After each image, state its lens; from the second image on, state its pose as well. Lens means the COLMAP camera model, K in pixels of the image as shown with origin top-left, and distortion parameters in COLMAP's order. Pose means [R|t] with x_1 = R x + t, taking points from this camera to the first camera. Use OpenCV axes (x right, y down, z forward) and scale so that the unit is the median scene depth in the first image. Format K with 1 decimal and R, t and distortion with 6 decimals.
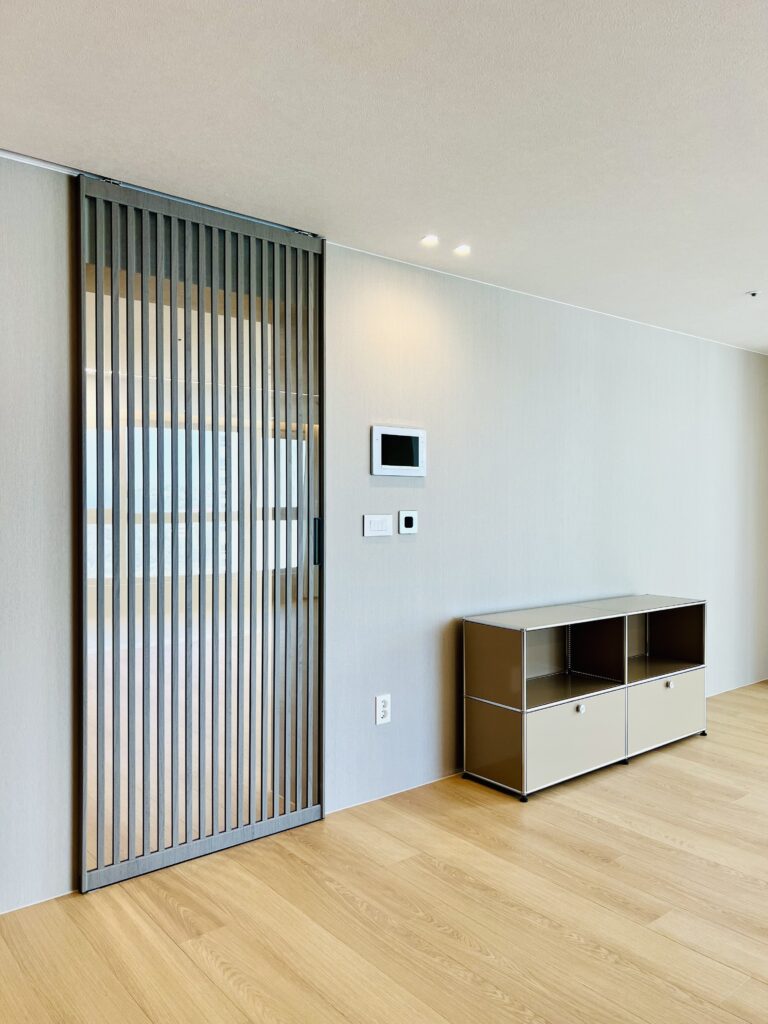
lens RADIAL K [[755.7, 0, 384.0], [0, 755.7, 512.0], [0, 0, 1]] dist [0.038527, -0.063376]
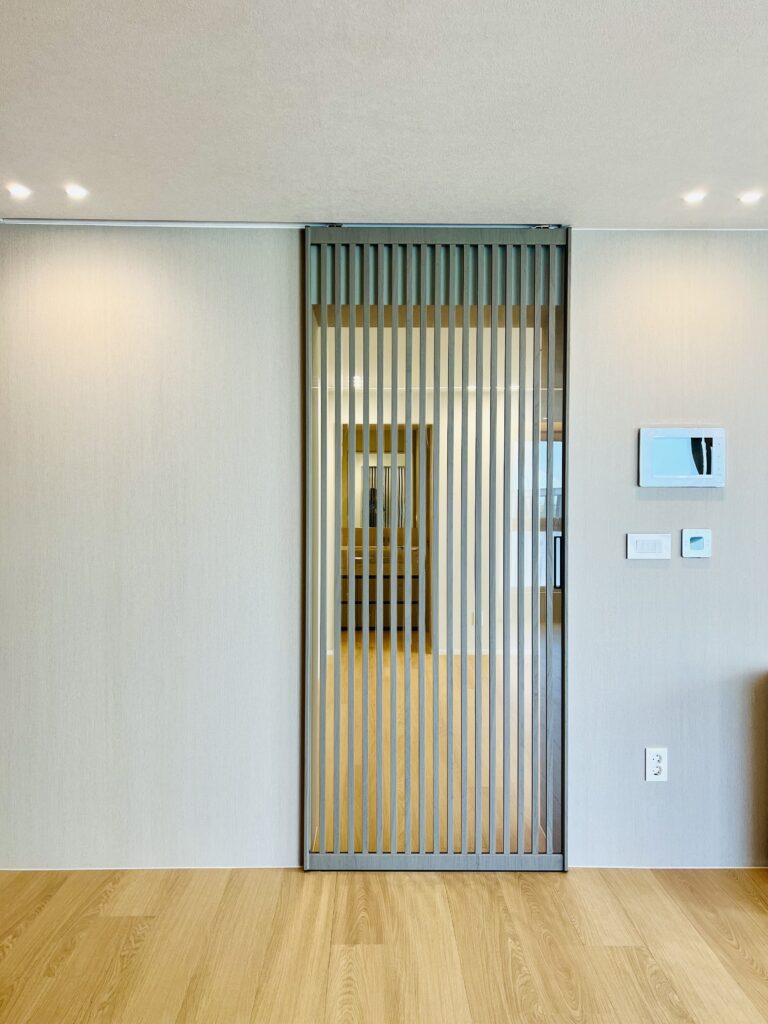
lens RADIAL K [[755.7, 0, 384.0], [0, 755.7, 512.0], [0, 0, 1]] dist [0.038527, -0.063376]
pose [[0.783756, 0.004078, -0.621056, 0.348724], [-0.008815, 0.999951, -0.004559, -0.017124], [0.621006, 0.009048, 0.783753, 0.179155]]
